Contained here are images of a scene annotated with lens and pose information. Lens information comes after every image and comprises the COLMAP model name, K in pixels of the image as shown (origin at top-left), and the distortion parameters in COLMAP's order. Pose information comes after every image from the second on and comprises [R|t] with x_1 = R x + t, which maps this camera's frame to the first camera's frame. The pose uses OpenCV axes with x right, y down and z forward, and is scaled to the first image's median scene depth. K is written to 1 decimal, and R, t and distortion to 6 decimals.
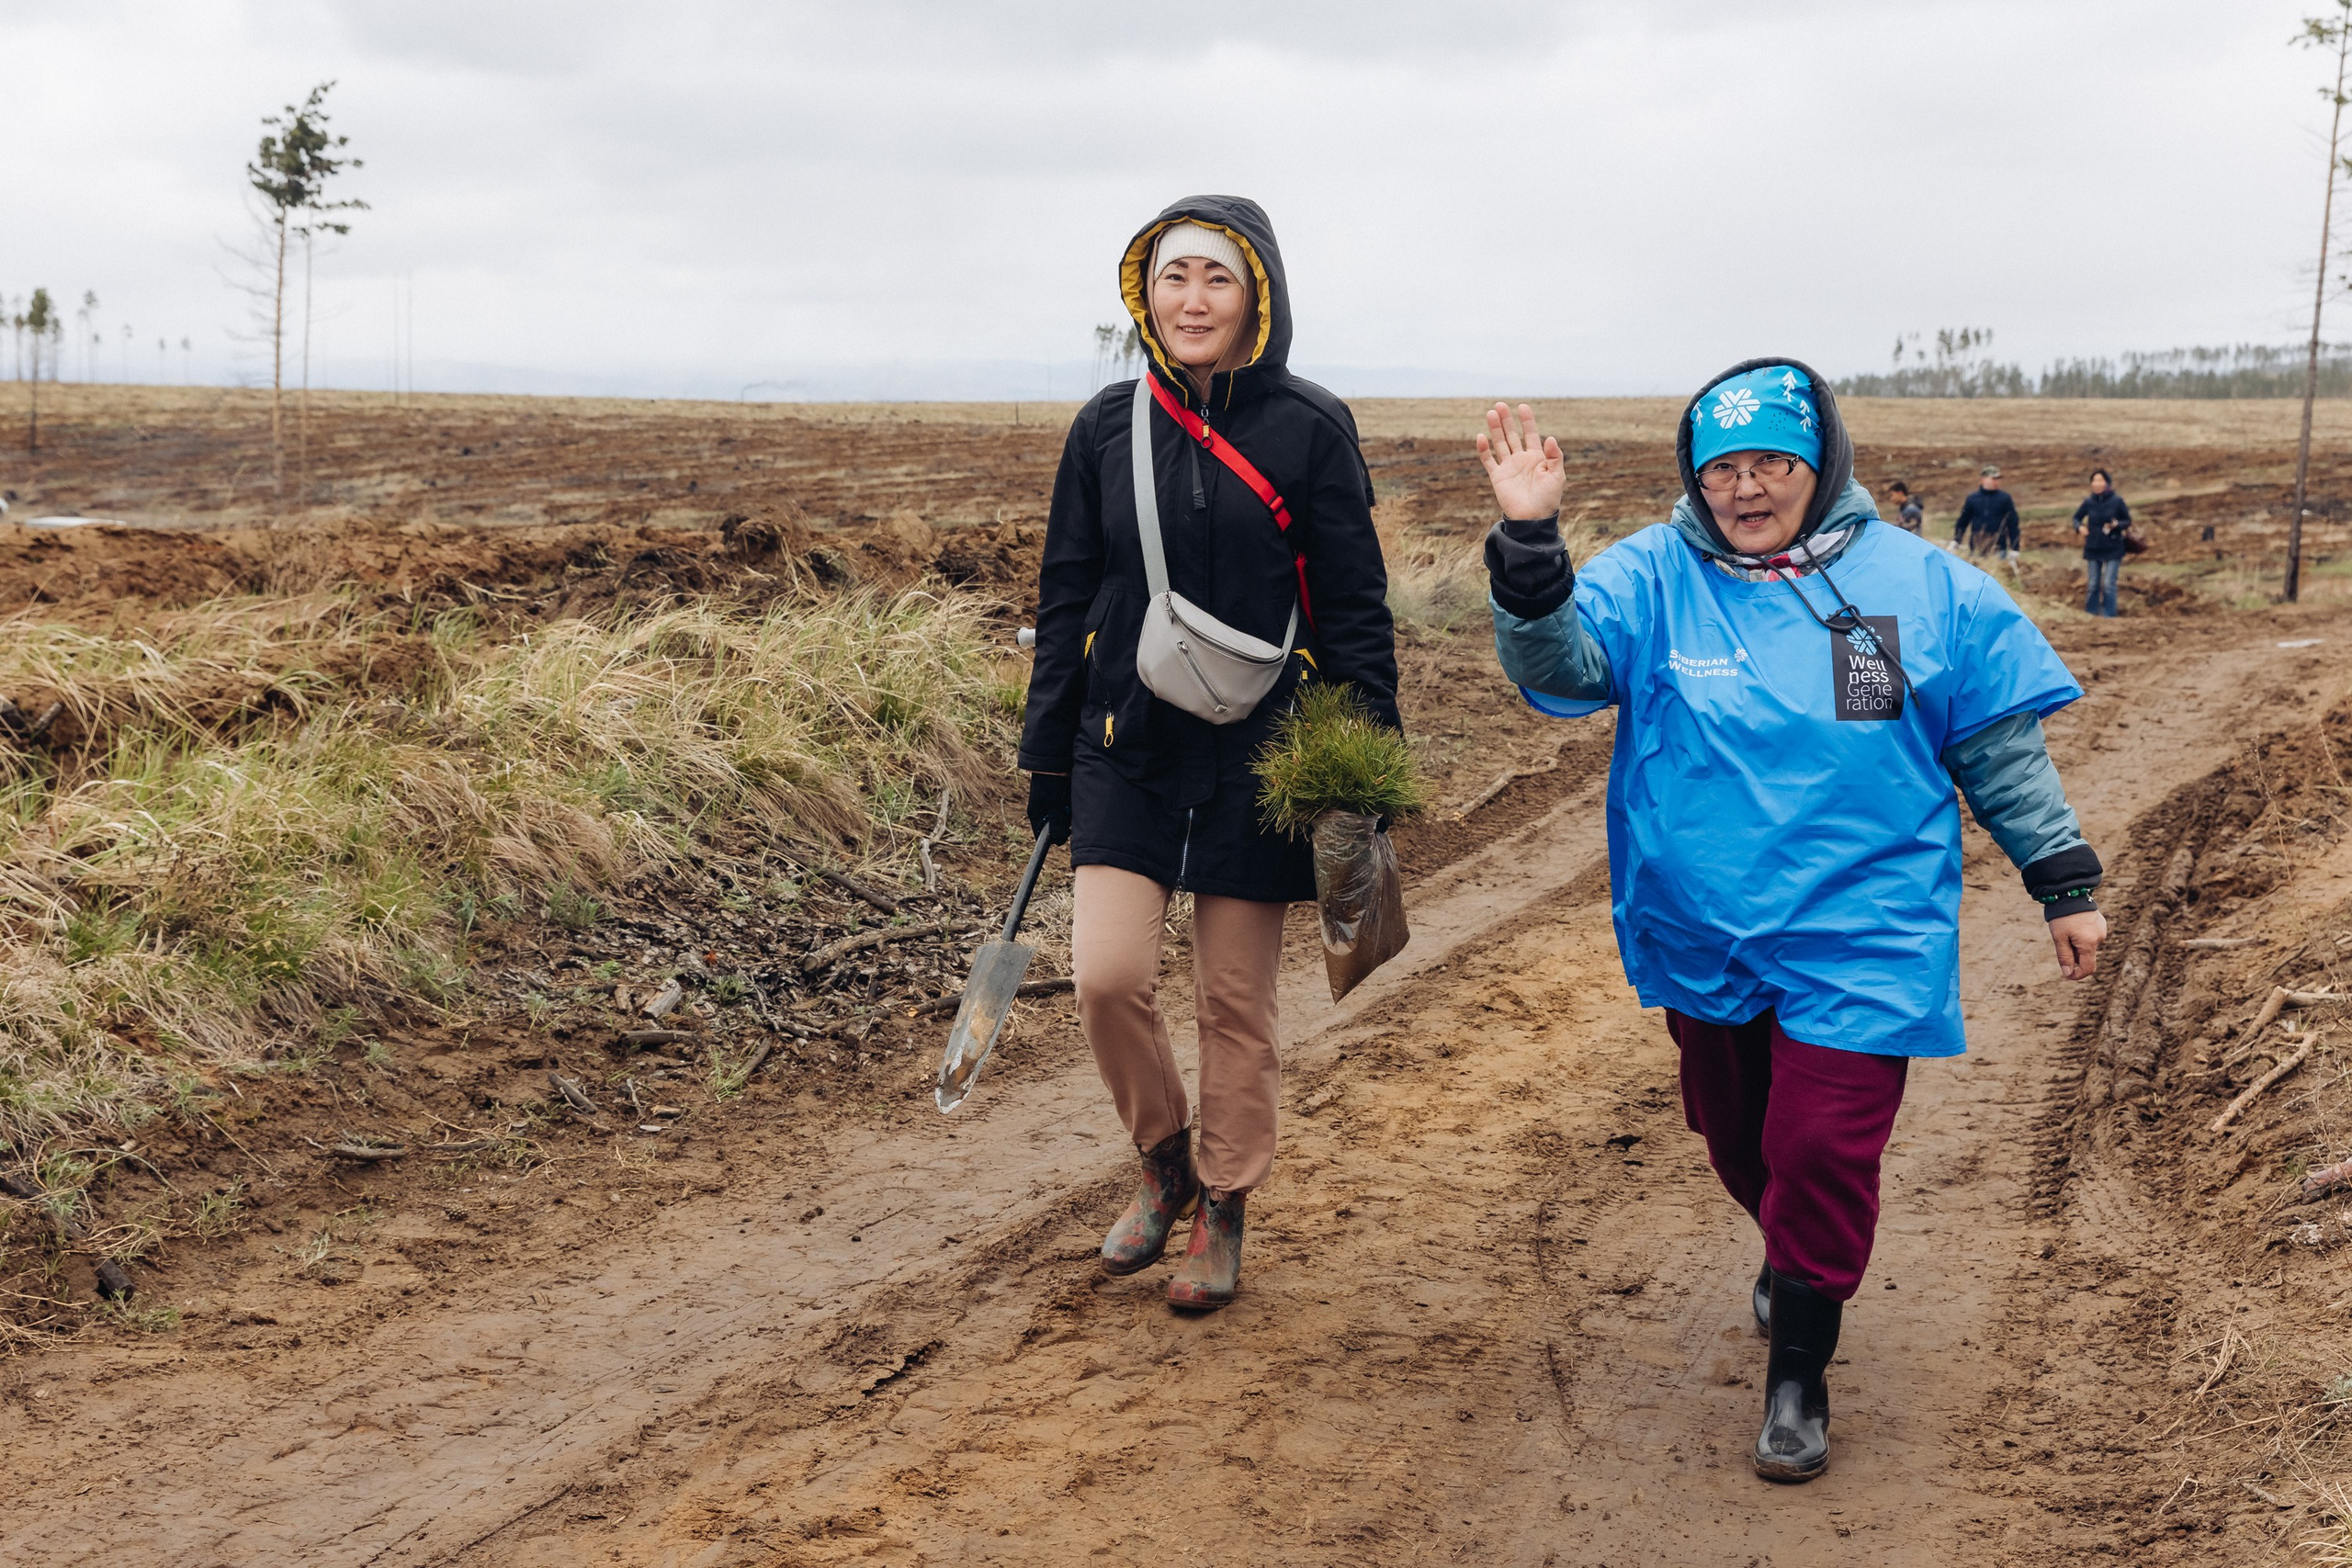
lens RADIAL K [[2924.3, 0, 1186.8], [0, 2924.3, 780.0], [0, 0, 1]] dist [-0.007348, 0.000000]
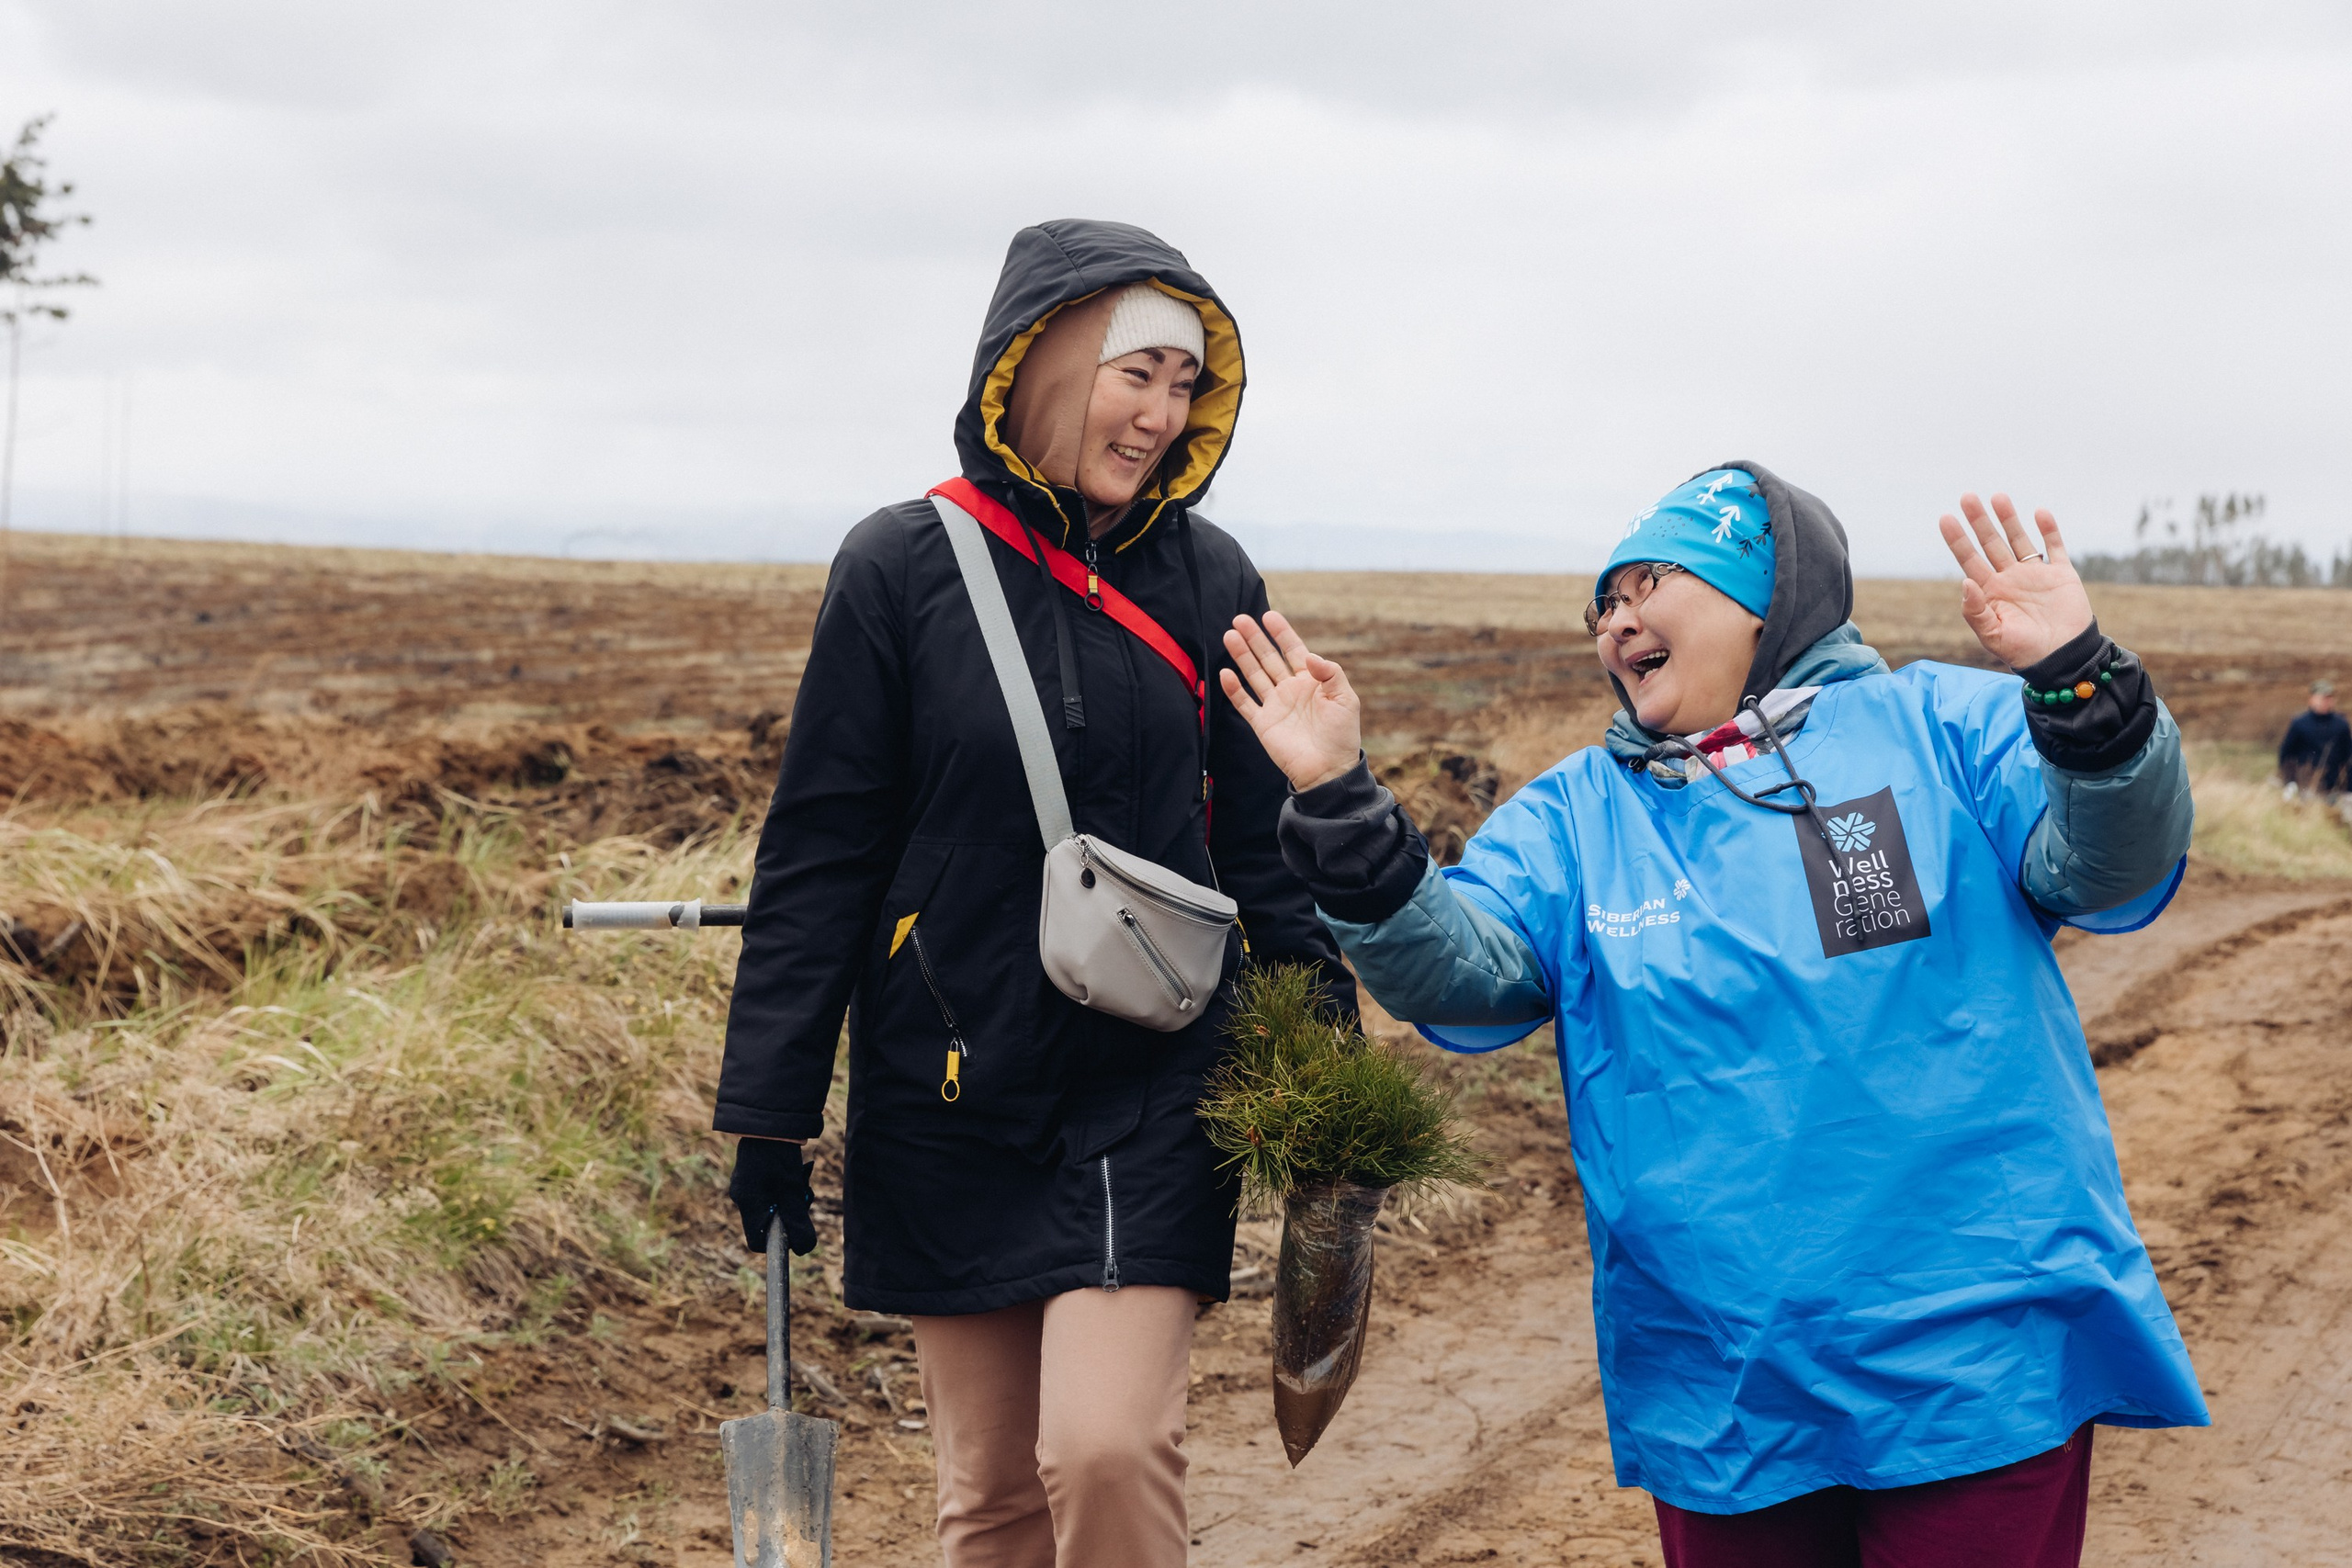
lens RADIAL K [[4298.2, 0, 1169.7], [0, 4298.2, 786.9], [0, 0, 1]] dist [-0.007435, 0.000000]
pose [[0.999210, 0.019915, 0.034403, -0.108684], [-0.017217, 0.996882, -0.077003, 0.020293], [-0.035830, 0.076350, 0.996437, -0.186139]]
